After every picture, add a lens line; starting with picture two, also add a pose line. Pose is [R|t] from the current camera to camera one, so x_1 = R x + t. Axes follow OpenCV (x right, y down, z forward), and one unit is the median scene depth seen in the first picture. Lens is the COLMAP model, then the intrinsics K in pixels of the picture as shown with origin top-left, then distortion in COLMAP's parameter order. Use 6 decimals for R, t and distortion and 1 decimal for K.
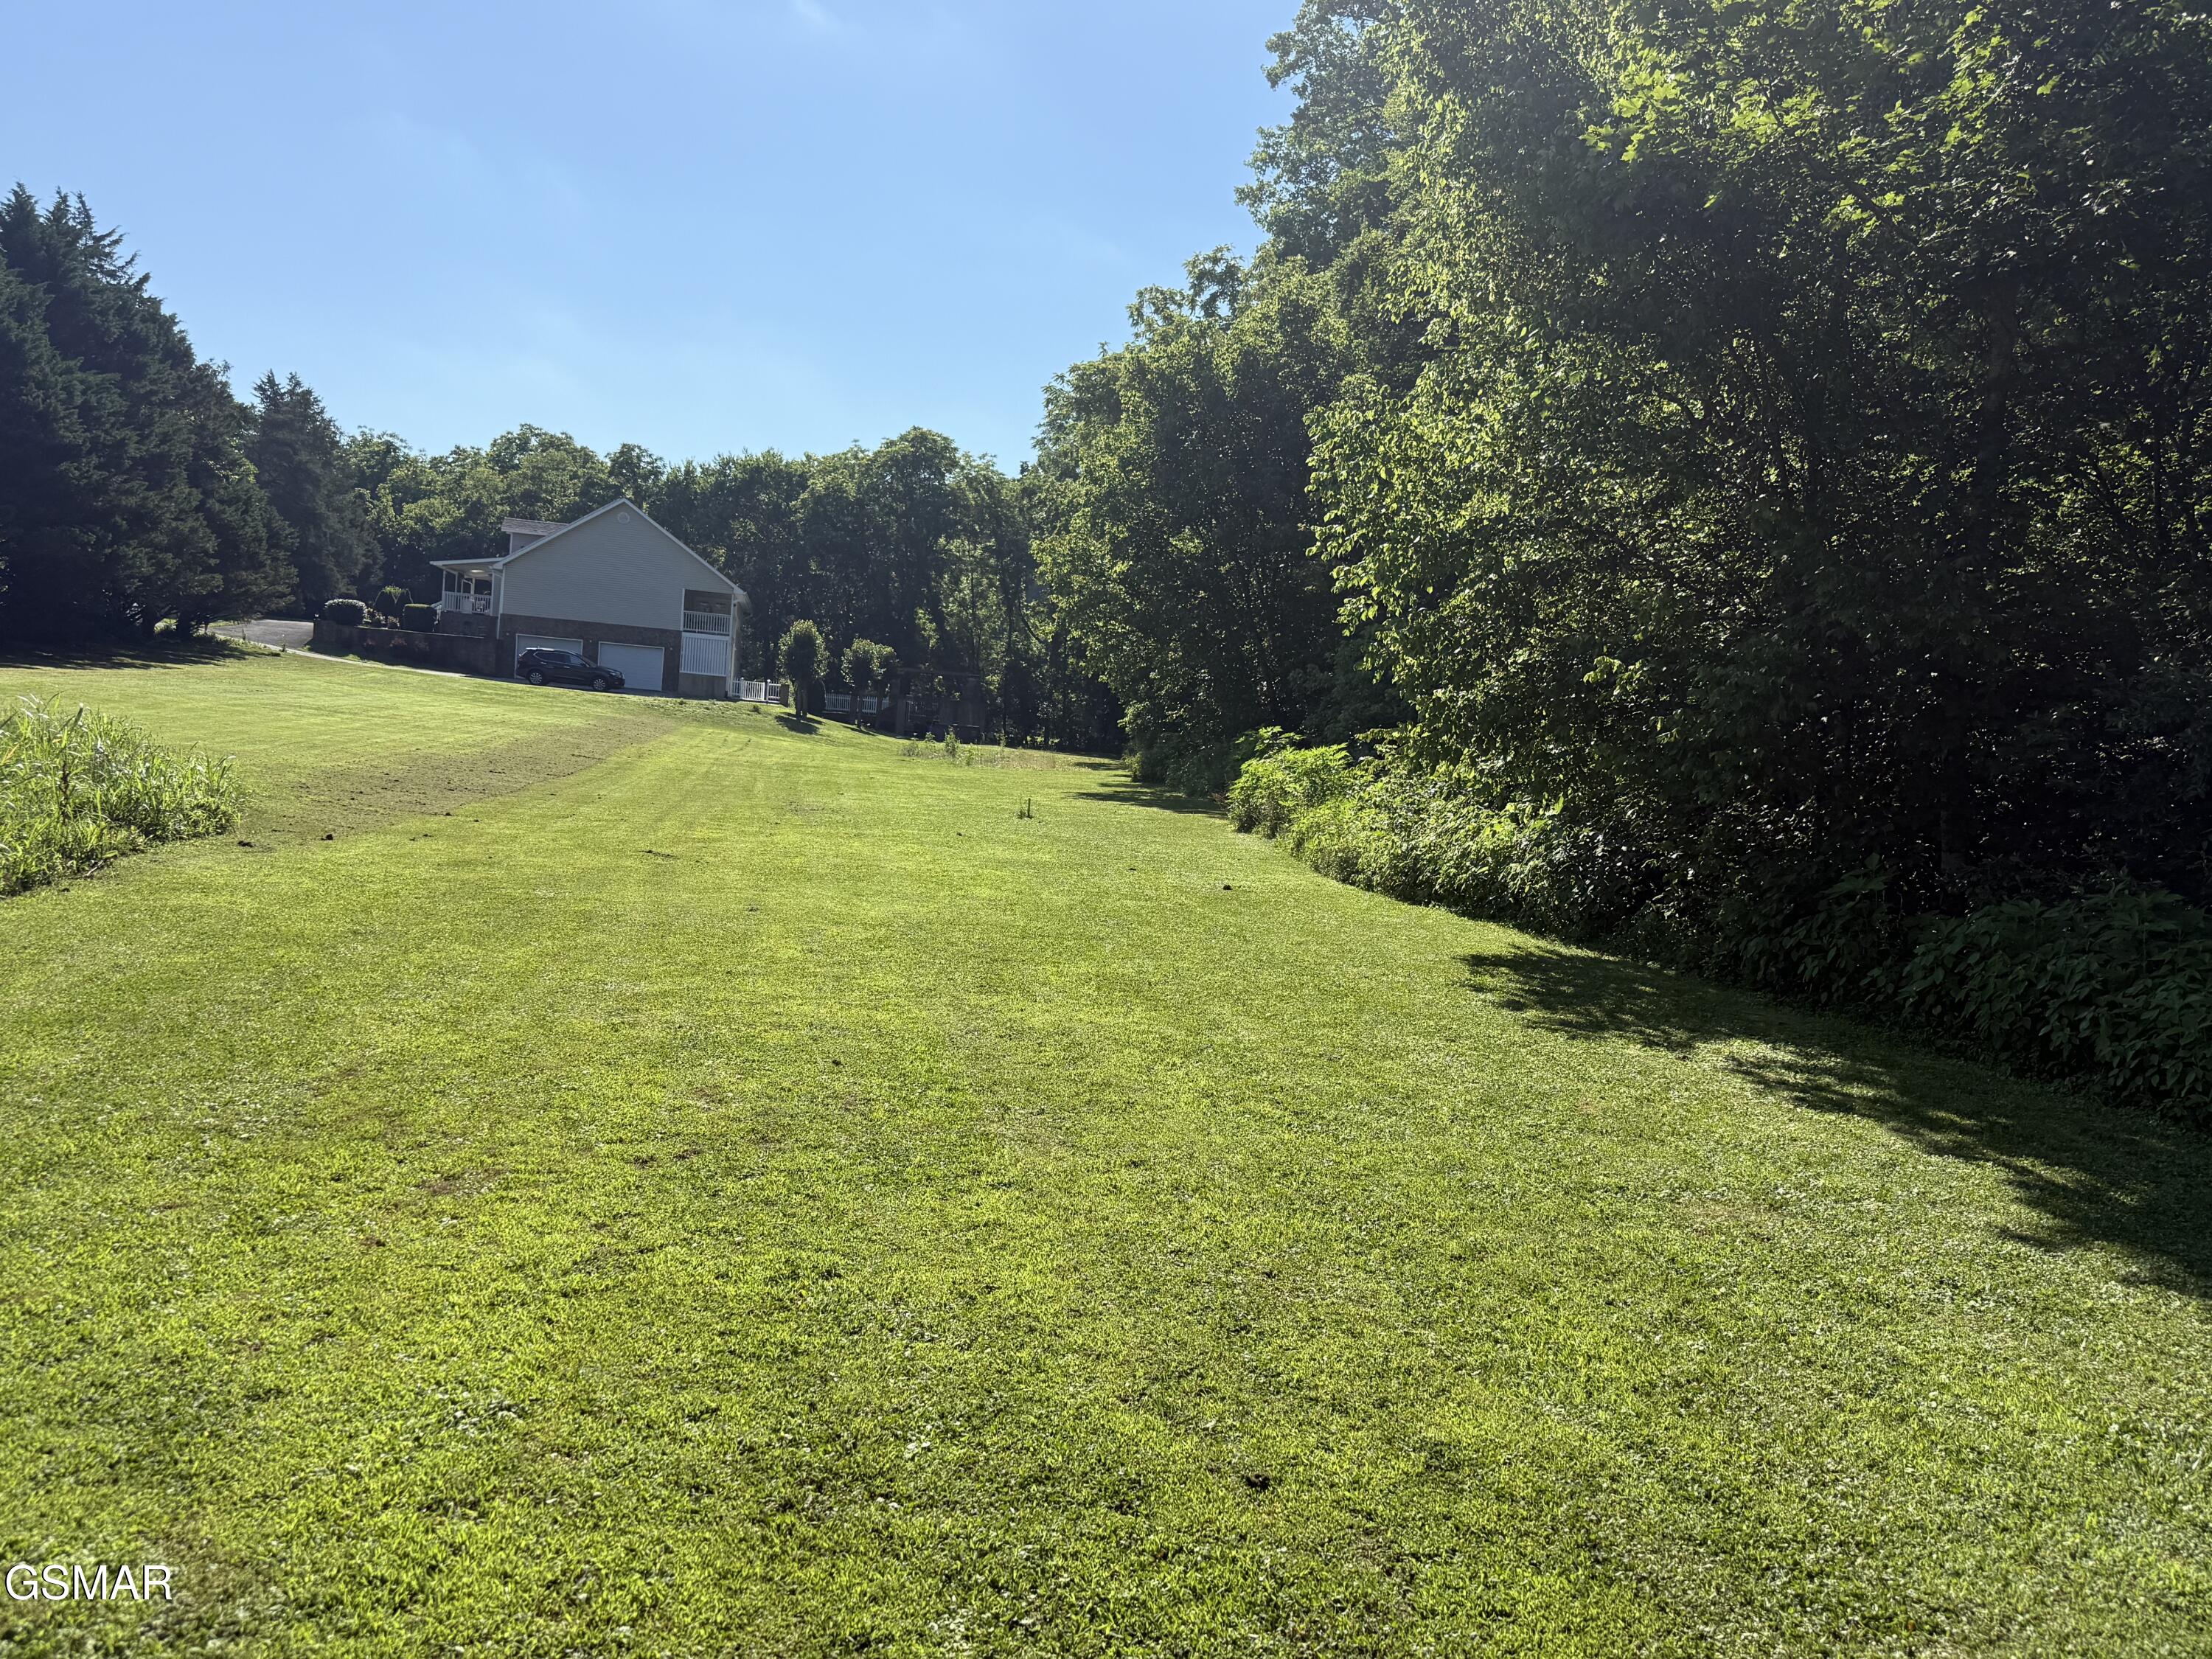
lens RADIAL K [[1824.4, 0, 1101.8], [0, 1824.4, 829.5], [0, 0, 1]] dist [0.180927, -0.008926]
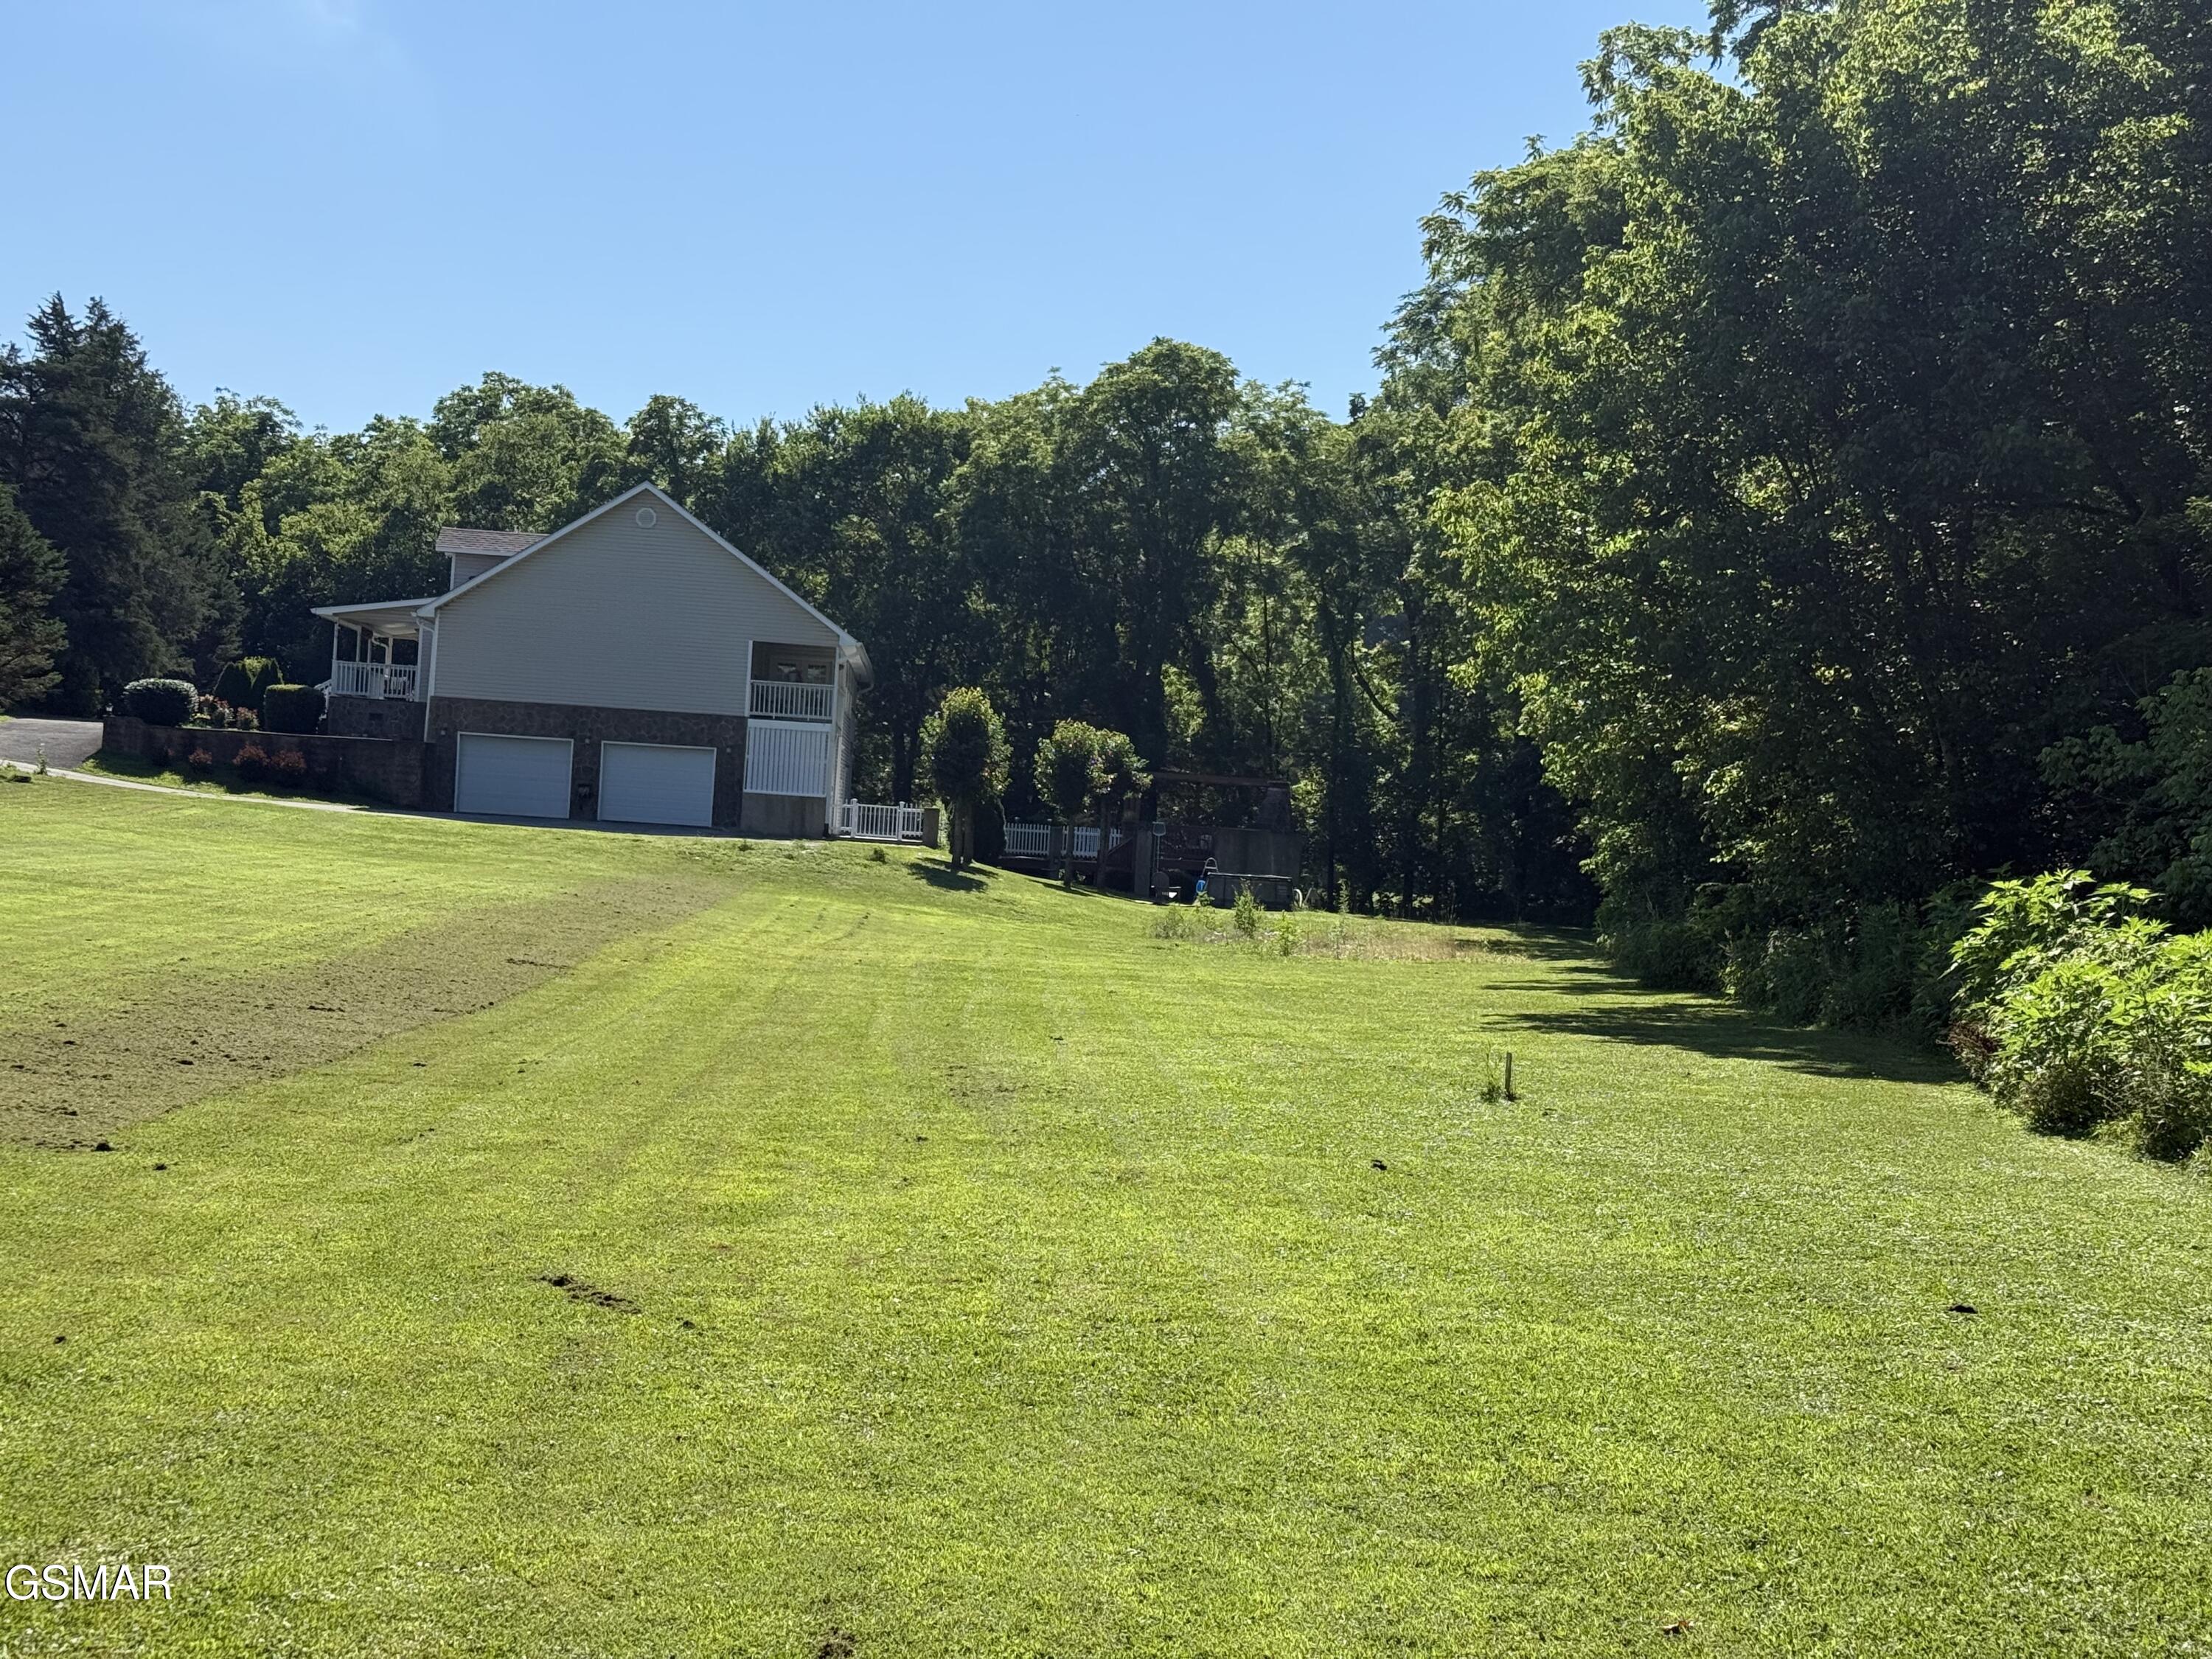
lens RADIAL K [[3095.5, 0, 1103.3], [0, 3095.5, 814.7], [0, 0, 1]] dist [0.209520, 0.000000]
pose [[0.993150, -0.023548, -0.114451, -0.017680], [0.014875, 0.996994, -0.076043, -0.006716], [0.115898, 0.073820, 0.990514, 0.099599]]
